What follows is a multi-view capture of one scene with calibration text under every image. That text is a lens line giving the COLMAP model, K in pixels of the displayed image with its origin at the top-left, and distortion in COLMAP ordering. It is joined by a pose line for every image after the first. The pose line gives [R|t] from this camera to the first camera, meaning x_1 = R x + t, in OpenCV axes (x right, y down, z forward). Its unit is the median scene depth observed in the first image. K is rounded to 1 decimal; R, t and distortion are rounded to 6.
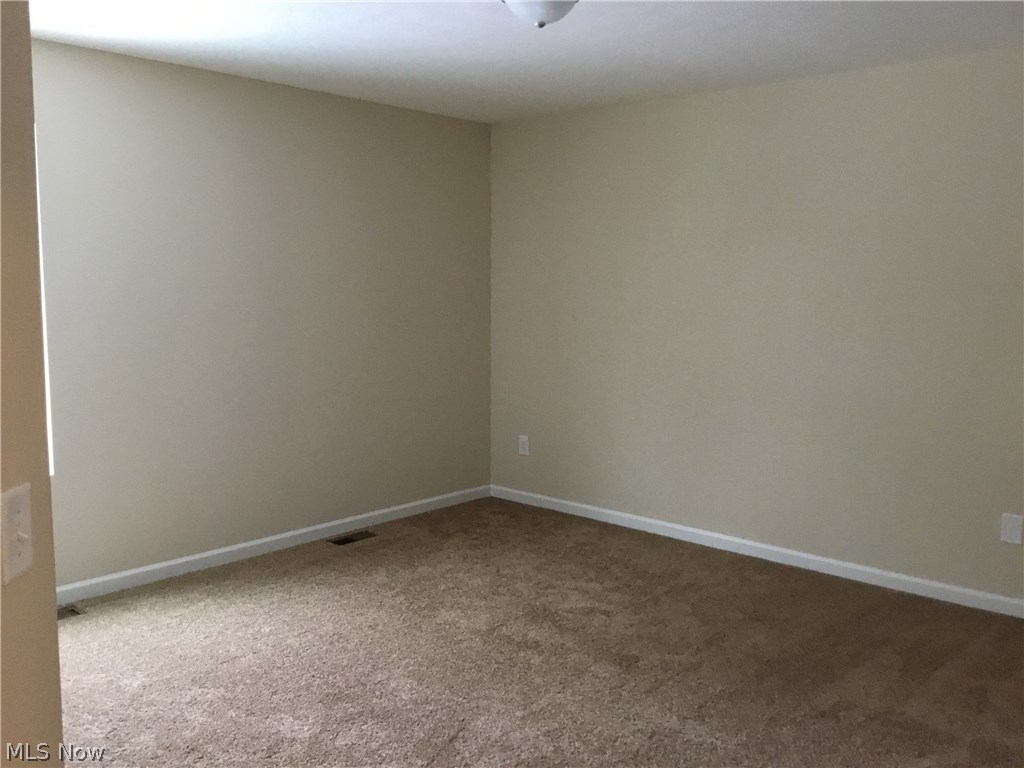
lens RADIAL K [[921.0, 0, 513.6], [0, 921.0, 387.2], [0, 0, 1]] dist [0.133956, -0.251104]
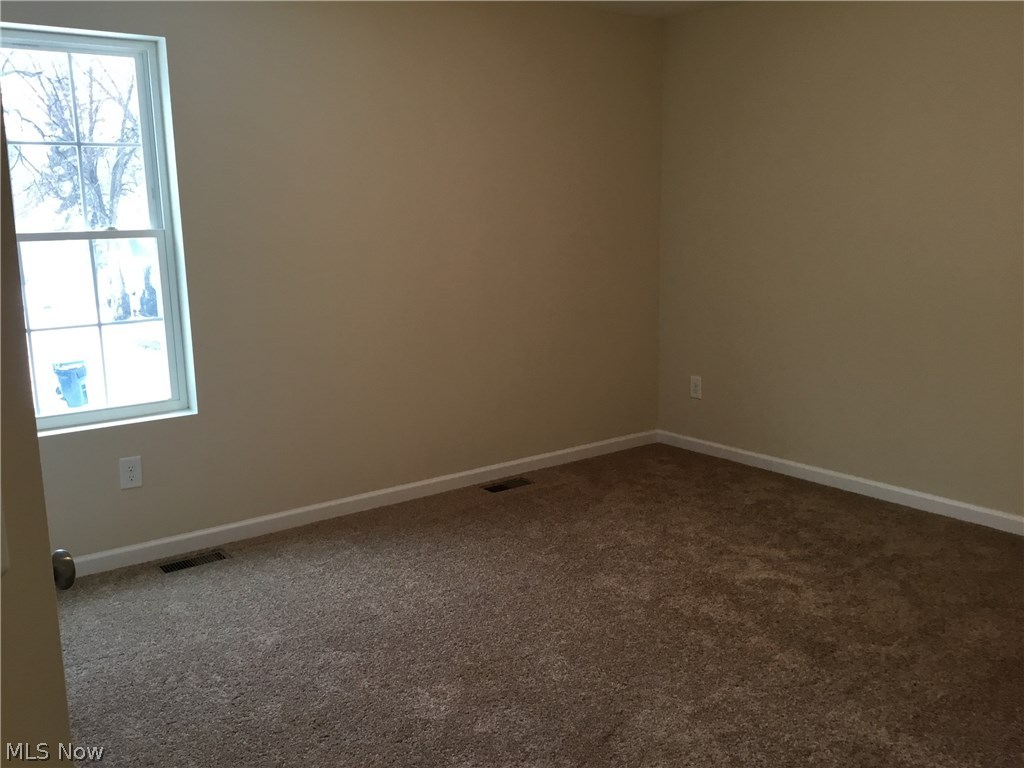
lens RADIAL K [[921.0, 0, 513.6], [0, 921.0, 387.2], [0, 0, 1]] dist [0.133956, -0.251104]
pose [[0.983197, 0.011779, -0.182167, 0.001113], [0.000996, 0.997555, 0.069882, -0.000022], [0.182545, -0.068889, 0.980781, 0.141090]]
